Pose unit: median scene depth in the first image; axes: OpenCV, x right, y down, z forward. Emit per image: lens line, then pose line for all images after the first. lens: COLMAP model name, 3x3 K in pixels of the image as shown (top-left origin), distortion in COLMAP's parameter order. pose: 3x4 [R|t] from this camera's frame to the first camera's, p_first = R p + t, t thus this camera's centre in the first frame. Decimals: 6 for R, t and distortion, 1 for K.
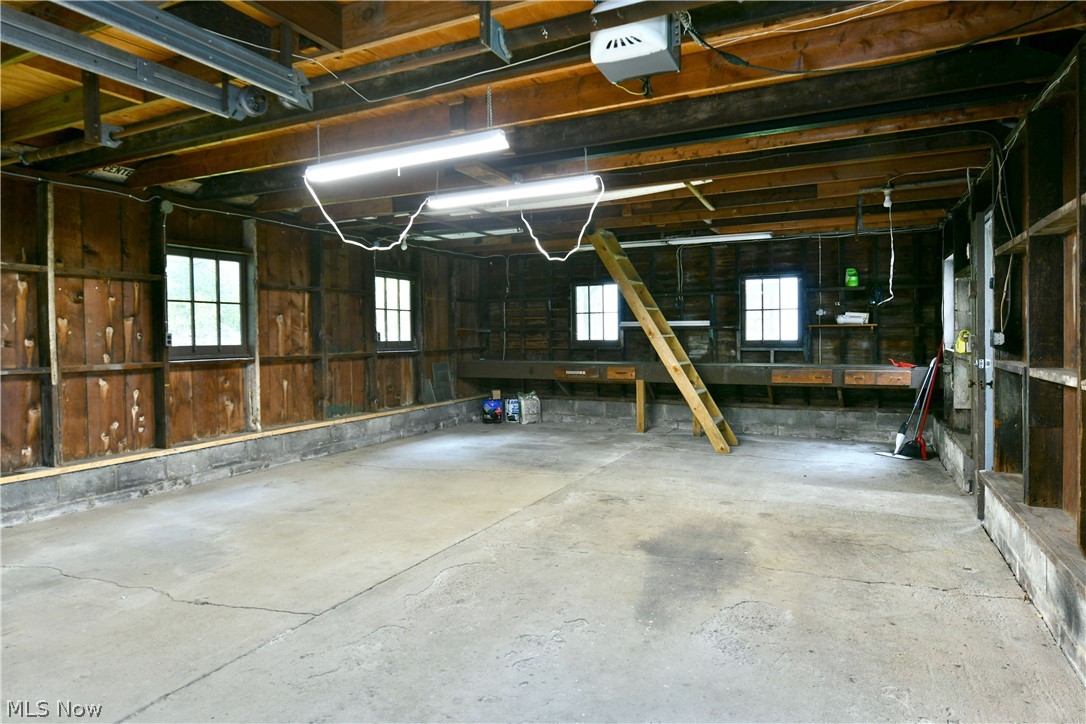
lens RADIAL K [[666.0, 0, 541.8], [0, 666.0, 357.7], [0, 0, 1]] dist [-0.016882, -0.000956]
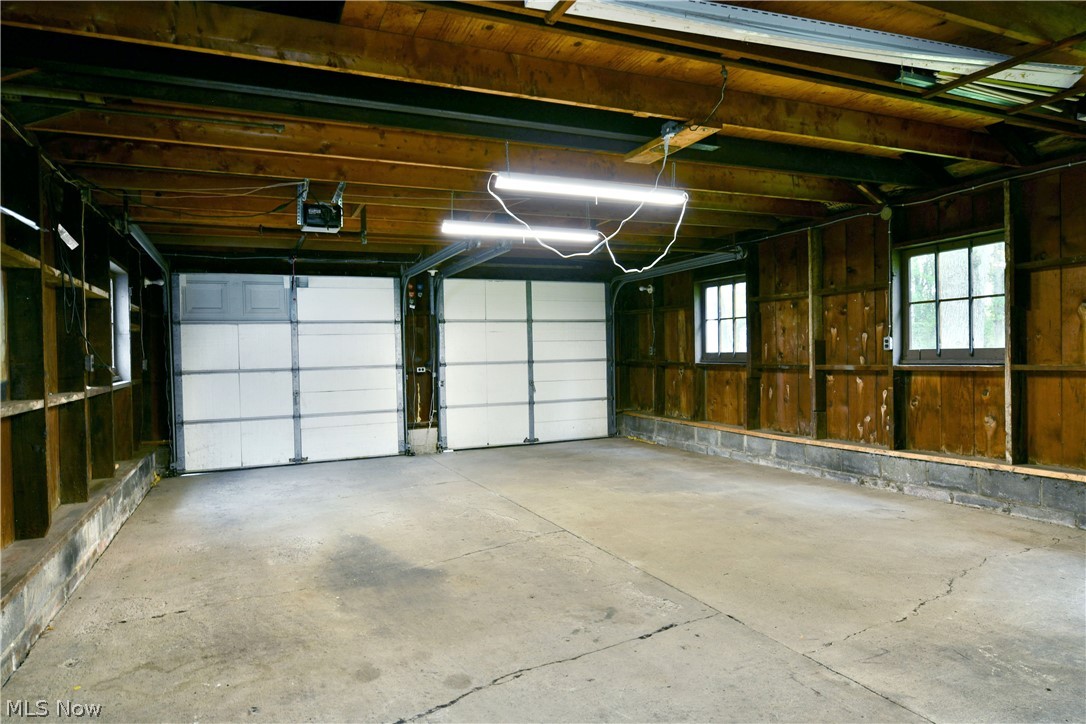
lens RADIAL K [[666.0, 0, 542.1], [0, 666.0, 361.9], [0, 0, 1]] dist [-0.016882, -0.000956]
pose [[-0.651889, 0.035689, -0.757474, 0.639216], [0.006947, 0.999131, 0.041096, -0.051326], [0.758282, 0.021527, -0.651571, 1.432703]]
